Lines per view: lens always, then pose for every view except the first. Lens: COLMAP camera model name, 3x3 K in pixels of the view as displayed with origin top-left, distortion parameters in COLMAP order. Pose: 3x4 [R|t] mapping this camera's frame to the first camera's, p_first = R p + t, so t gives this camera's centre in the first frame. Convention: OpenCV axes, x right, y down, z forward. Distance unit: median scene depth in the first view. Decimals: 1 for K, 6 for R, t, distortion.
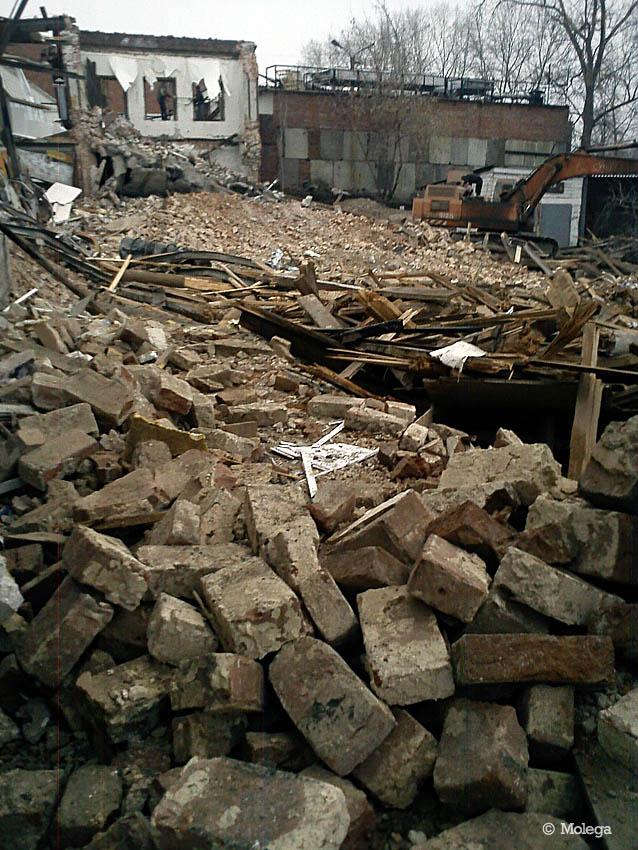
lens RADIAL K [[750.0, 0, 319.0], [0, 750.0, 425.0], [0, 0, 1]] dist [-0.040453, 0.014779]
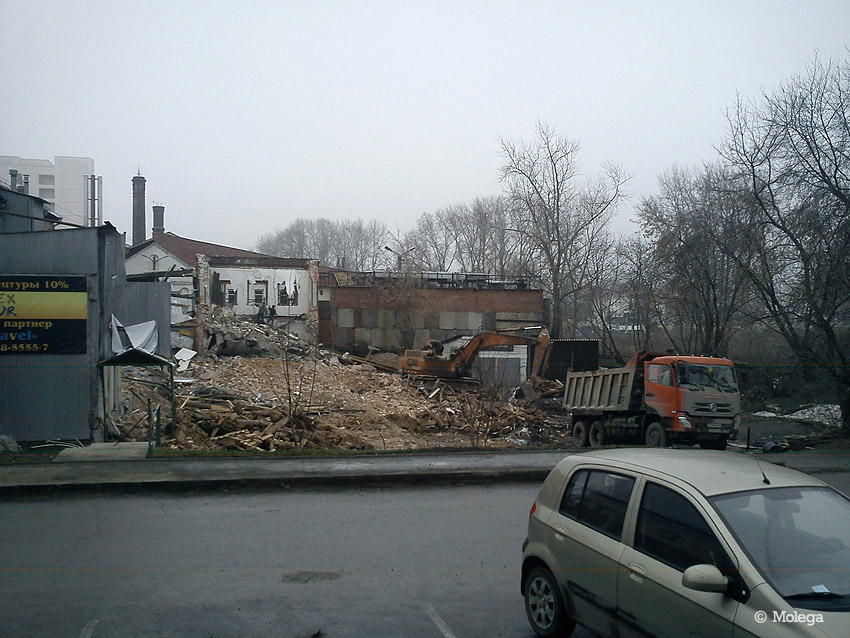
lens RADIAL K [[750.0, 0, 425.0], [0, 750.0, 319.0], [0, 0, 1]] dist [-0.040453, 0.014779]
pose [[0.998077, 0.006737, -0.061627, 0.291175], [-0.024857, 0.954162, -0.298257, 0.106343], [0.056793, 0.299215, 0.952494, -0.595620]]
